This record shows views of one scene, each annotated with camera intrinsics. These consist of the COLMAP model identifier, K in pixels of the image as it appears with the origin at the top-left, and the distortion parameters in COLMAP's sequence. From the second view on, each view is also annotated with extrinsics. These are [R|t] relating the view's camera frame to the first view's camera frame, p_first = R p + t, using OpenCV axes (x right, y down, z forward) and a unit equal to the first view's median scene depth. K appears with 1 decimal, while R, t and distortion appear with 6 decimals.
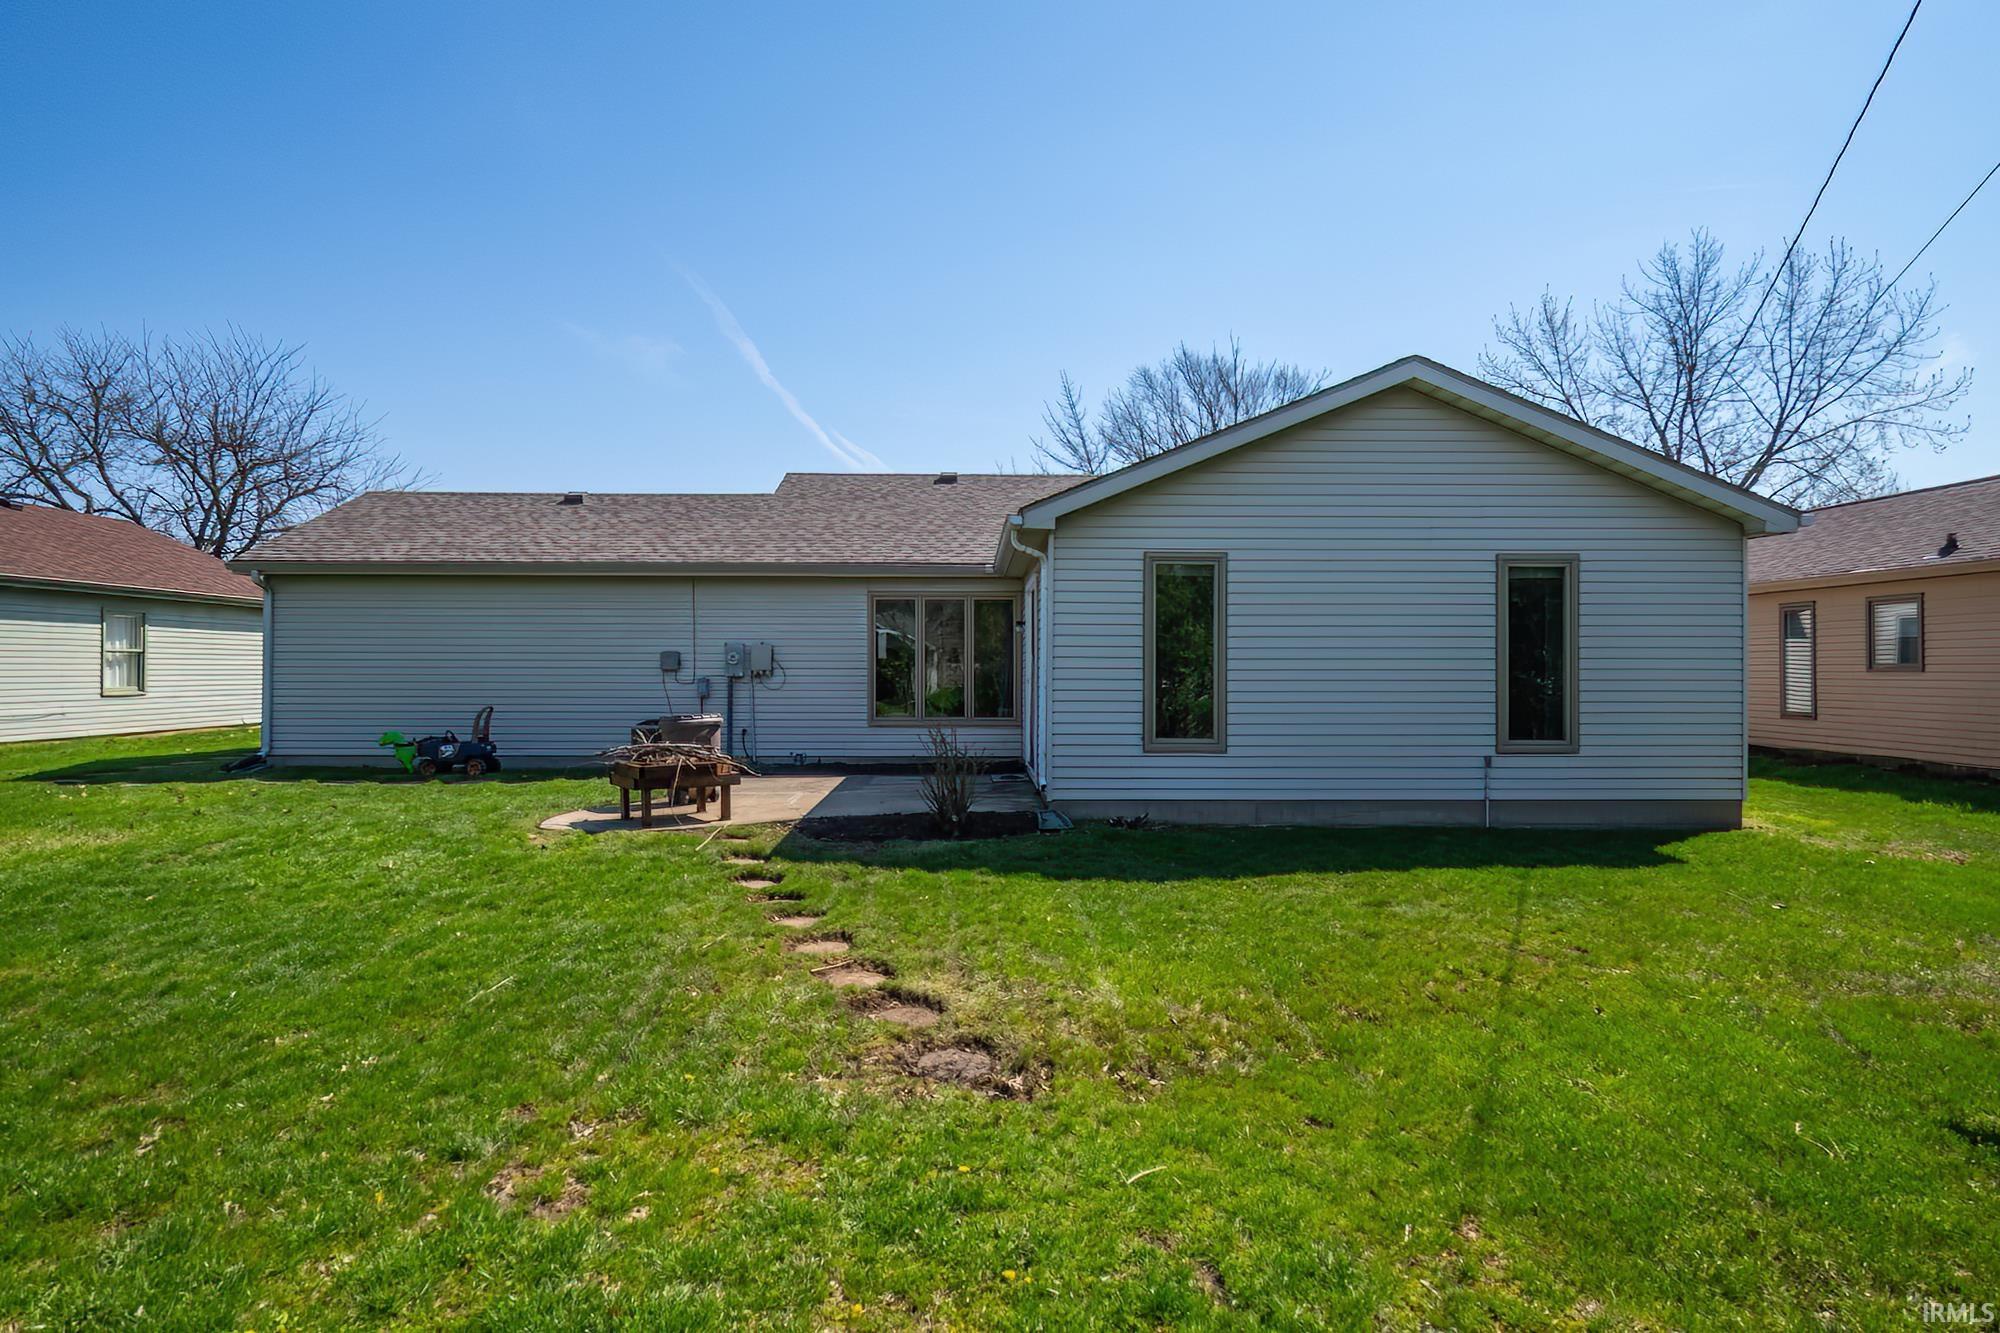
lens RADIAL K [[1131.7, 0, 1000.0], [0, 1131.7, 666.5], [0, 0, 1]] dist [-0.000058, -0.000072]
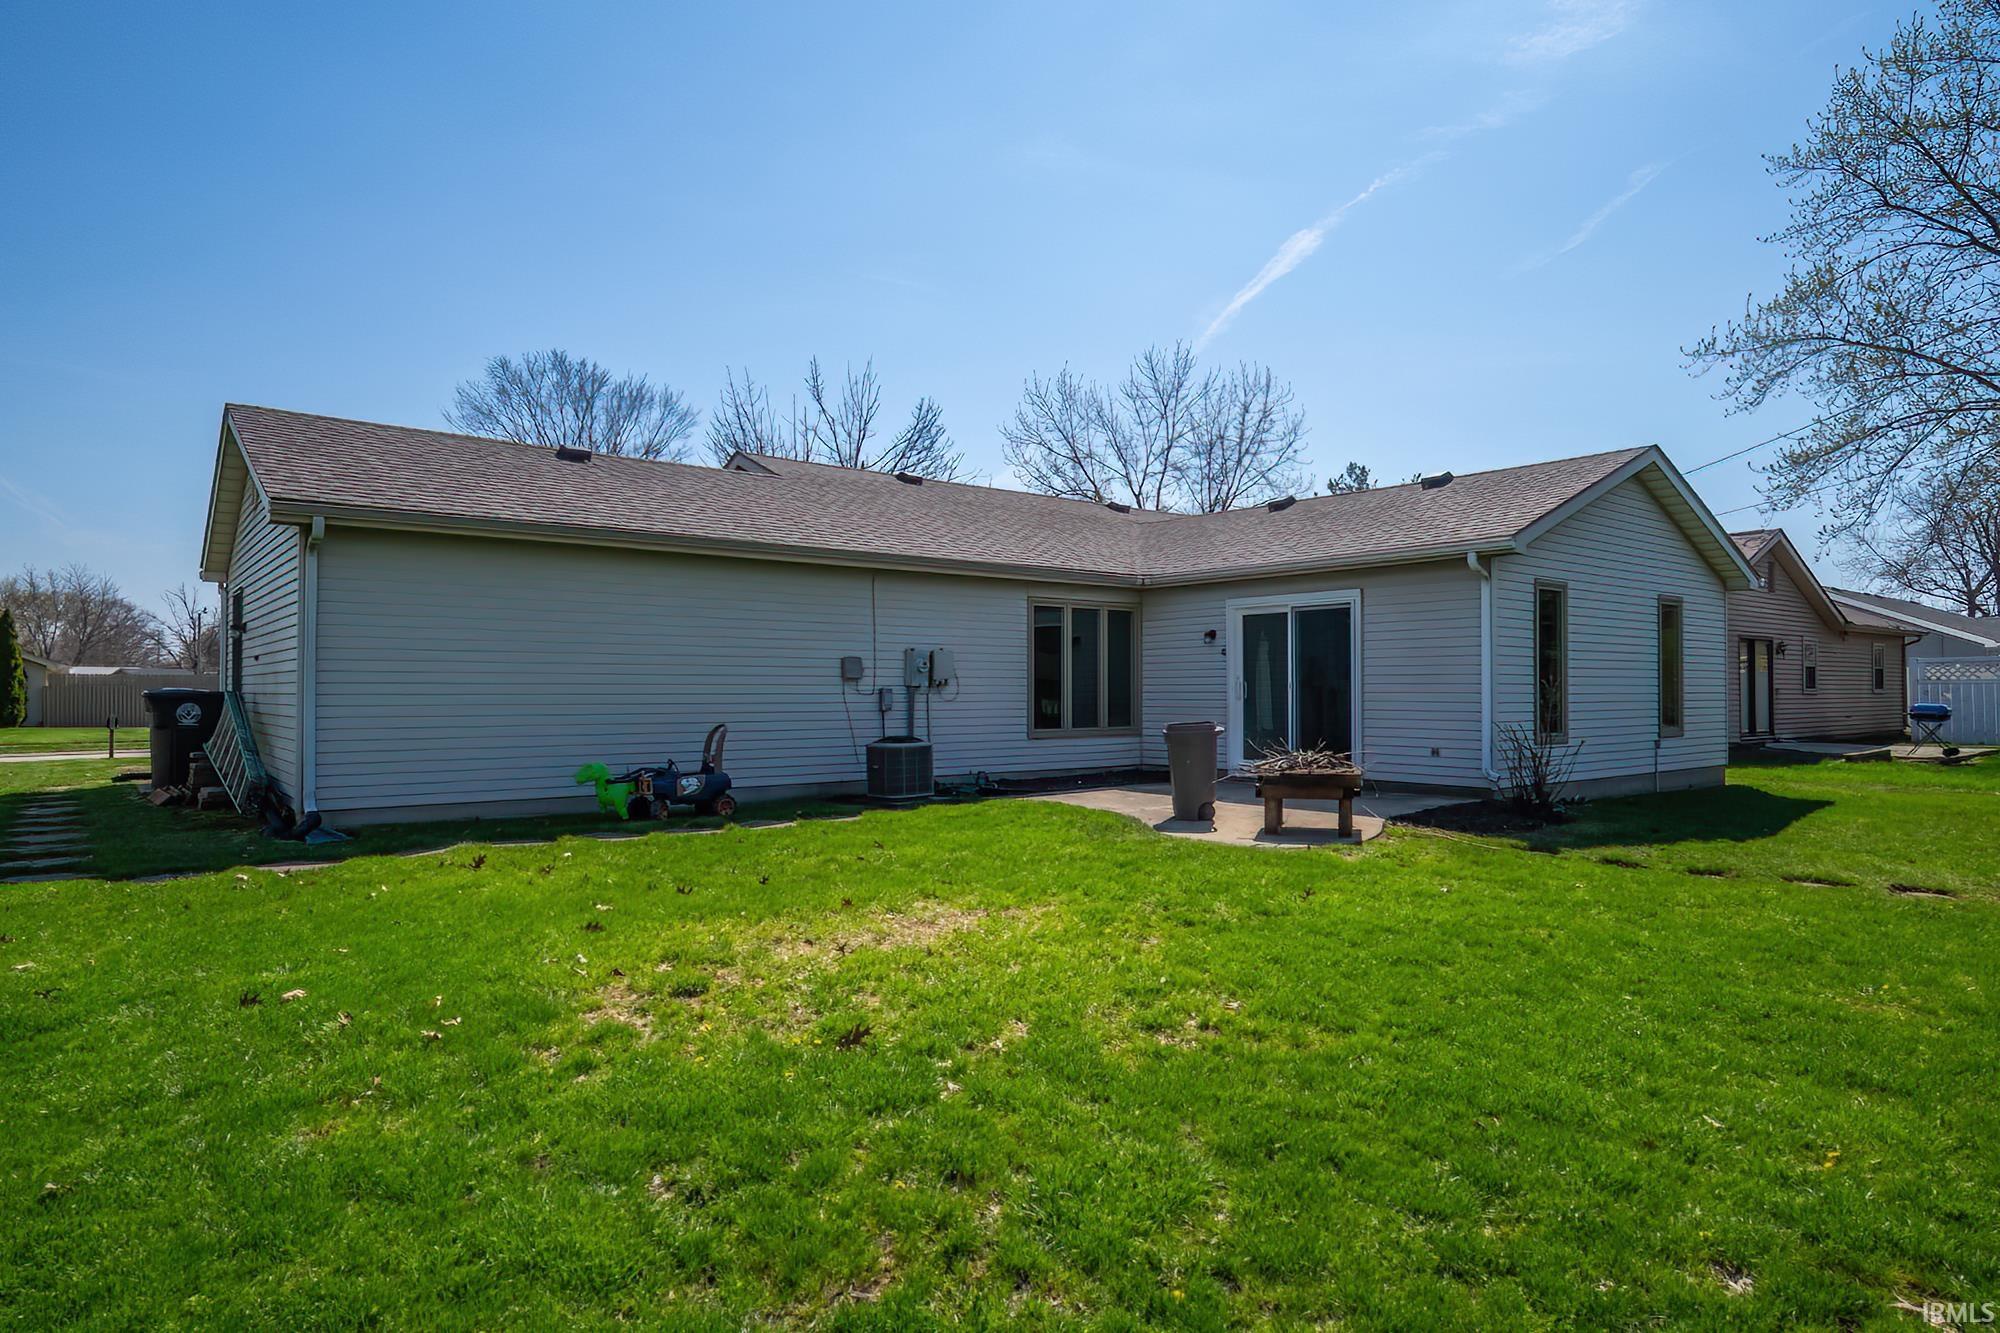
lens RADIAL K [[1131.7, 0, 1000.0], [0, 1131.7, 666.5], [0, 0, 1]] dist [-0.000058, -0.000072]
pose [[0.793658, 0.011226, 0.608261, -0.714859], [0.001018, 0.999804, -0.019781, 0.010874], [-0.608363, 0.016319, 0.793491, 0.264522]]
